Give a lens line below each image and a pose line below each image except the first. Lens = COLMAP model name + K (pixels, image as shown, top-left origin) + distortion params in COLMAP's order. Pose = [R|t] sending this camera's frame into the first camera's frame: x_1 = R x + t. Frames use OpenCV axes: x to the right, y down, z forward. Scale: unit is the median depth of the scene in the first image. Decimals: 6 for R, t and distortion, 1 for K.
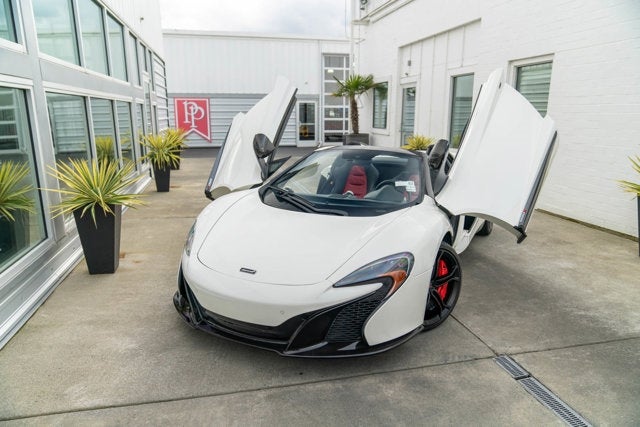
lens RADIAL K [[408.2, 0, 315.9], [0, 408.2, 214.3], [0, 0, 1]] dist [-0.029728, 0.016343]
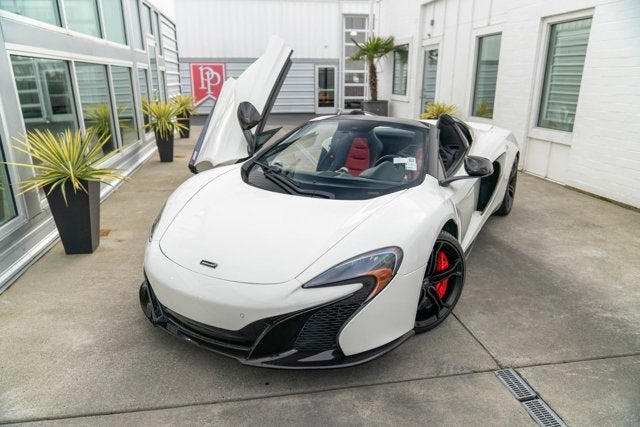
lens RADIAL K [[408.2, 0, 316.2], [0, 408.2, 212.7], [0, 0, 1]] dist [-0.029728, 0.016343]
pose [[0.998353, 0.014721, -0.055451, 0.066471], [-0.010524, 0.997110, 0.075242, -0.023188], [0.056398, -0.074534, 0.995622, 0.100835]]
